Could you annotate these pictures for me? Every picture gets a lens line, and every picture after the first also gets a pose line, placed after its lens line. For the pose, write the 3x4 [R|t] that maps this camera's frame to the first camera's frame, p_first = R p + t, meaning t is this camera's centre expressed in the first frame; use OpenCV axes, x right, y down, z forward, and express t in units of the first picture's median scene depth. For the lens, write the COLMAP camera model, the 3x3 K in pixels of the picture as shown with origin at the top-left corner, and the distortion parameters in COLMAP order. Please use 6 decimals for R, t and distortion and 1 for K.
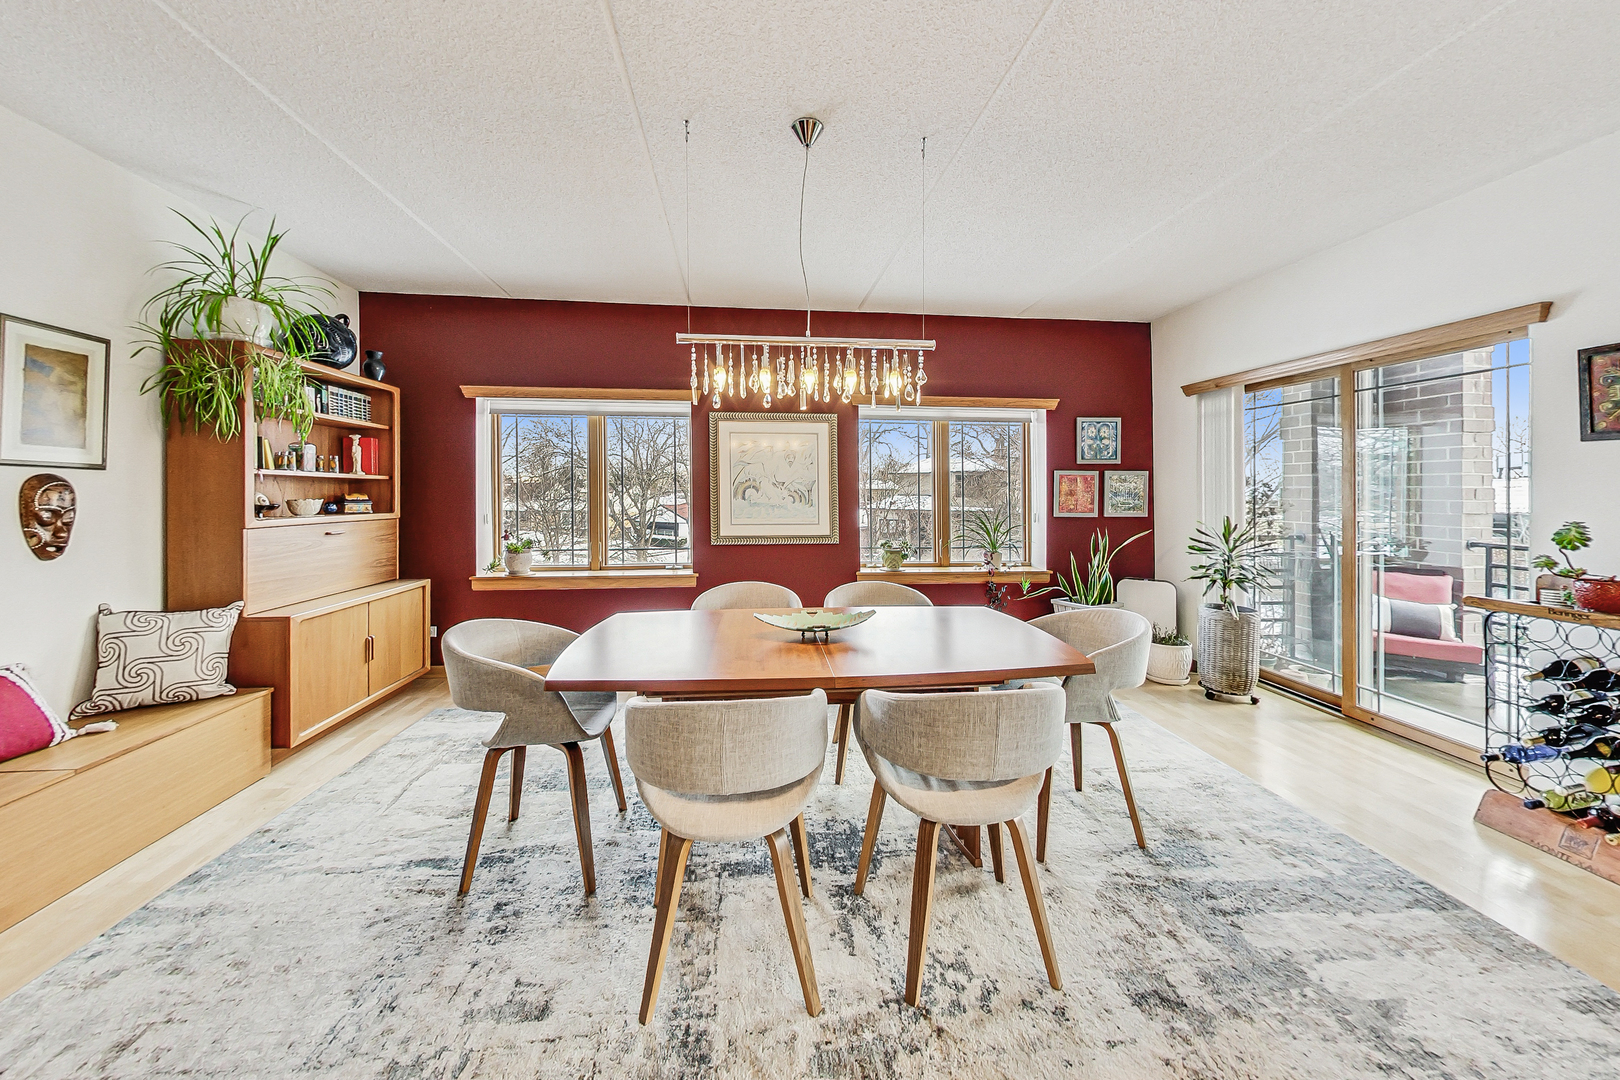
lens RADIAL K [[585.8, 0, 815.1], [0, 585.8, 489.8], [0, 0, 1]] dist [-0.001306, -0.000172]
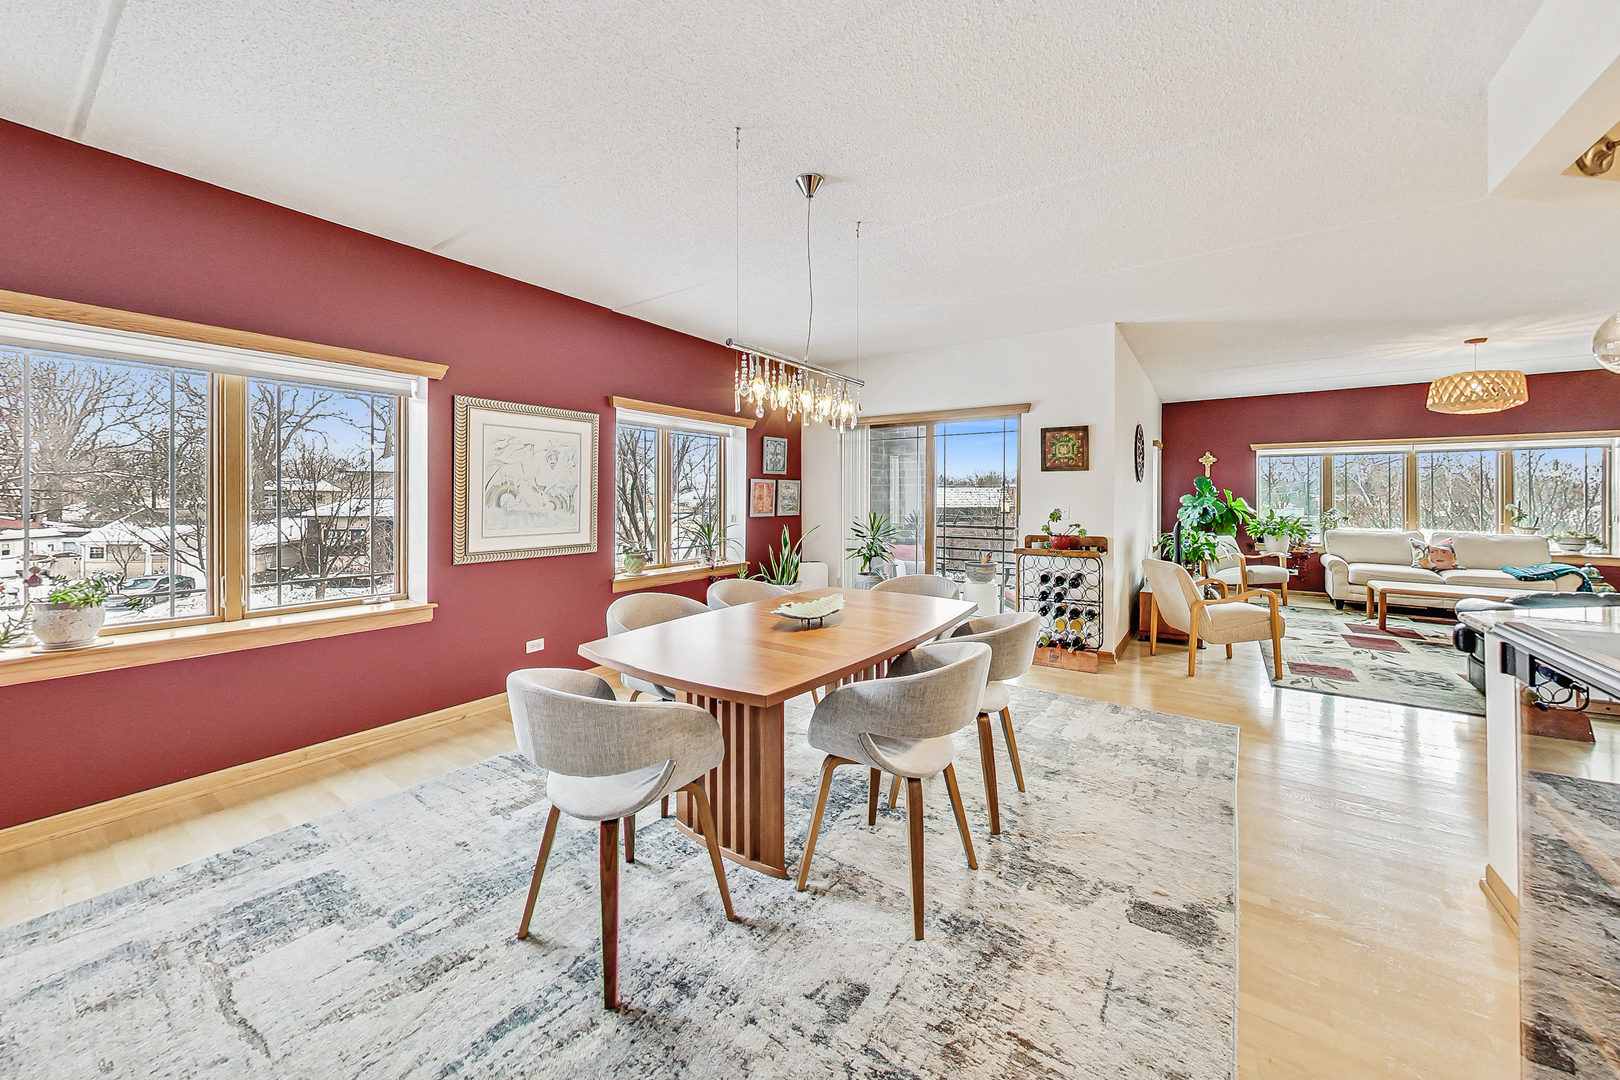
lens RADIAL K [[583.8, 0, 800.6], [0, 583.8, 492.3], [0, 0, 1]] dist [-0.006304, 0.000136]
pose [[0.665789, 0.002450, 0.746136, -0.463937], [0.001120, 0.999990, -0.004282, 0.000272], [-0.746139, 0.003686, 0.665780, 0.133257]]
